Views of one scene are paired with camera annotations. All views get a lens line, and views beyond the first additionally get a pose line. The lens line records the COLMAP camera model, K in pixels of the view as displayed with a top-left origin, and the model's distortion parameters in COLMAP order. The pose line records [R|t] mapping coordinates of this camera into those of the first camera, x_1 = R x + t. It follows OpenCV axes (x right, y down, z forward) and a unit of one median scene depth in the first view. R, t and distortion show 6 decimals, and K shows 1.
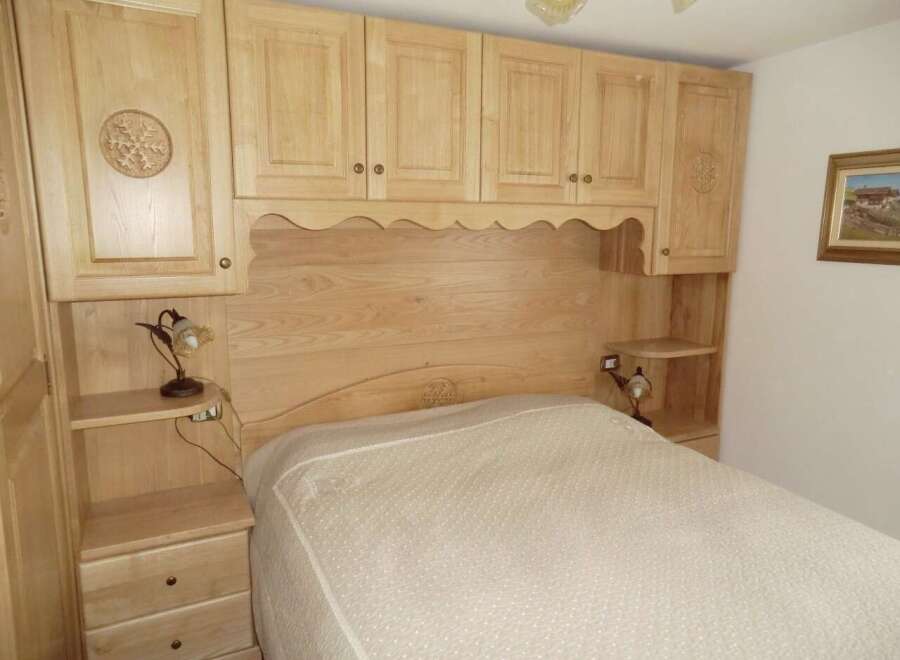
lens RADIAL K [[632.7, 0, 450.0], [0, 632.7, 330.0], [0, 0, 1]] dist [0.037640, 0.001768]
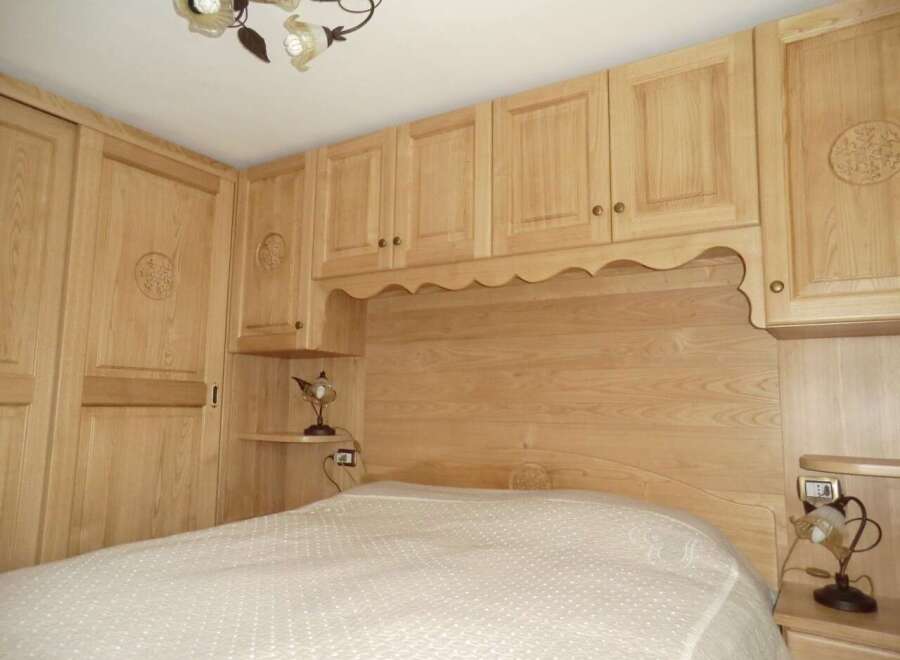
lens RADIAL K [[632.7, 0, 450.0], [0, 632.7, 330.0], [0, 0, 1]] dist [0.037640, 0.001768]
pose [[0.545334, -0.097090, -0.832577, 0.827907], [-0.151584, 0.965470, -0.211874, 0.122709], [0.824398, 0.241747, 0.511787, 0.500075]]
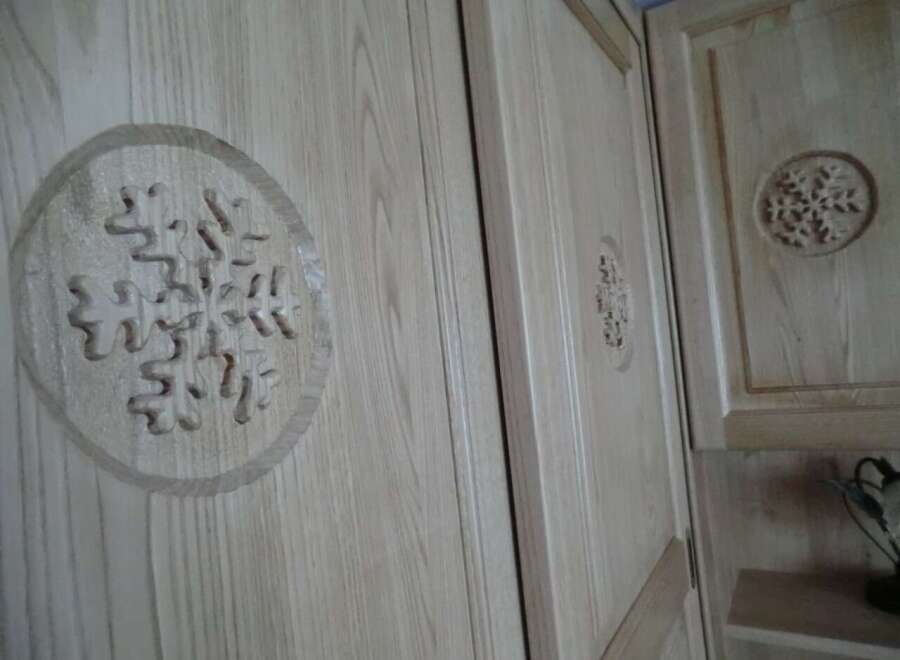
lens RADIAL K [[632.7, 0, 450.0], [0, 632.7, 330.0], [0, 0, 1]] dist [0.037640, 0.001768]
pose [[0.569409, -0.085994, -0.817544, -0.158291], [-0.029083, 0.991784, -0.124578, -0.066938], [0.821540, 0.094712, 0.562230, 0.307954]]
